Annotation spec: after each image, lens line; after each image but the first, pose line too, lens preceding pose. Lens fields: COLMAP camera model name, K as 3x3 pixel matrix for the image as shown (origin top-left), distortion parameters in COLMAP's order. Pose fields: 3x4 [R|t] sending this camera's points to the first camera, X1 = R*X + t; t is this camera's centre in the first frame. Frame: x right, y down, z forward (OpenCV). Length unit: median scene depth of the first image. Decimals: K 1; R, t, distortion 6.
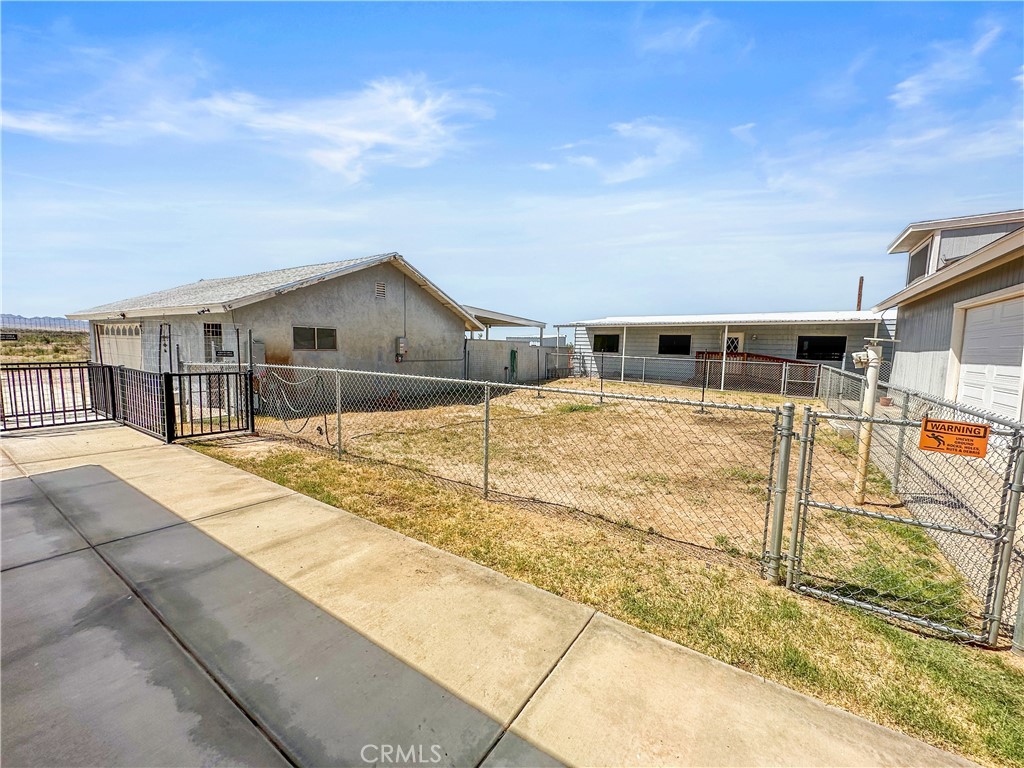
lens RADIAL K [[410.5, 0, 502.7], [0, 410.5, 382.2], [0, 0, 1]] dist [-0.004887, 0.000925]
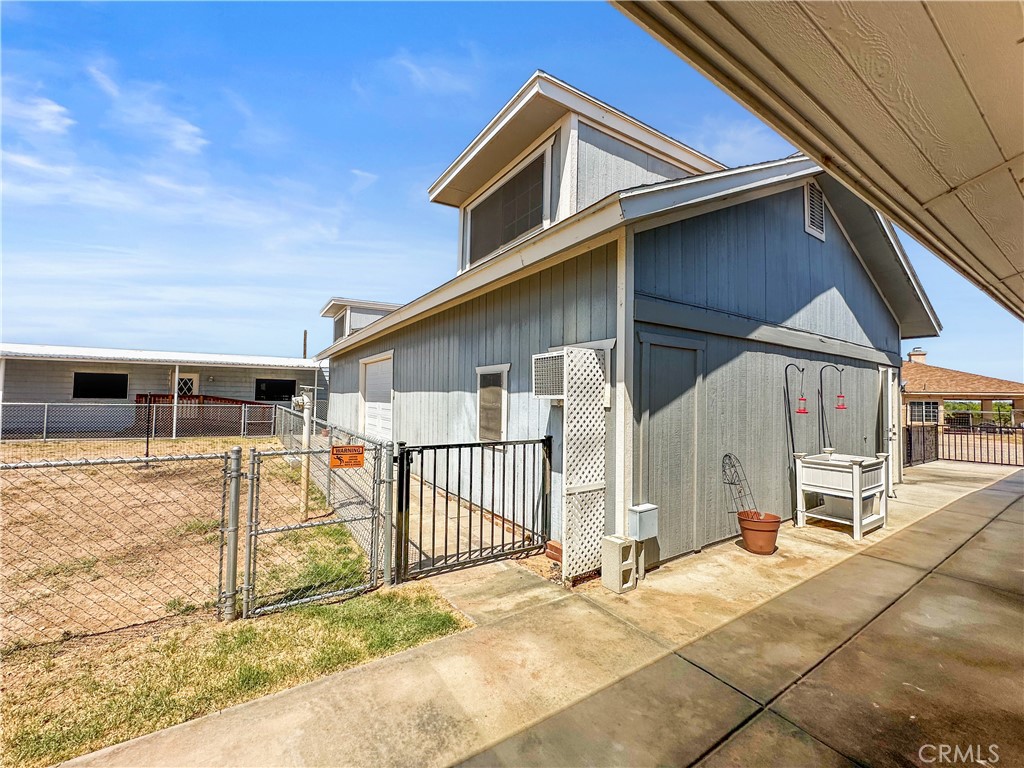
lens RADIAL K [[410.5, 0, 518.0], [0, 410.5, 386.3], [0, 0, 1]] dist [-0.004887, 0.000925]
pose [[0.372417, 0.008796, 0.928024, -0.027443], [0.074663, 0.996430, -0.039407, -0.007124], [-0.925057, 0.083965, 0.370430, -0.076161]]
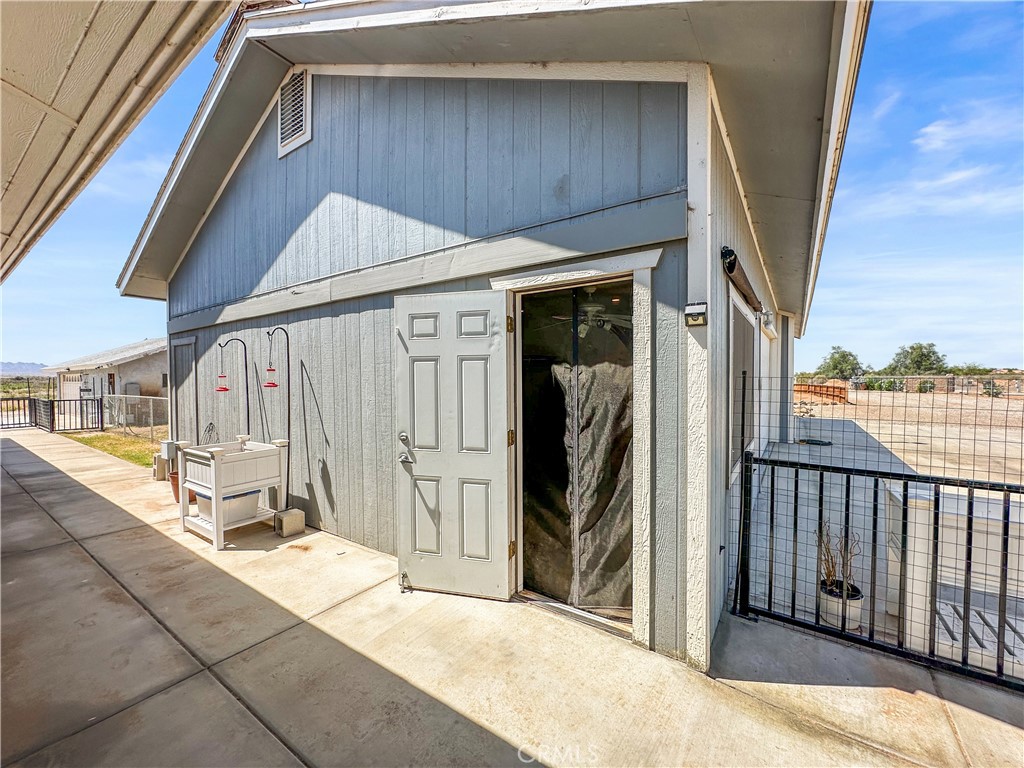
lens RADIAL K [[410.5, 0, 519.7], [0, 410.5, 387.3], [0, 0, 1]] dist [-0.004887, 0.000925]
pose [[0.999634, -0.026633, -0.004761, 2.999564], [0.026219, 0.997029, -0.072421, 0.246982], [0.006675, 0.072270, 0.997363, -2.027701]]
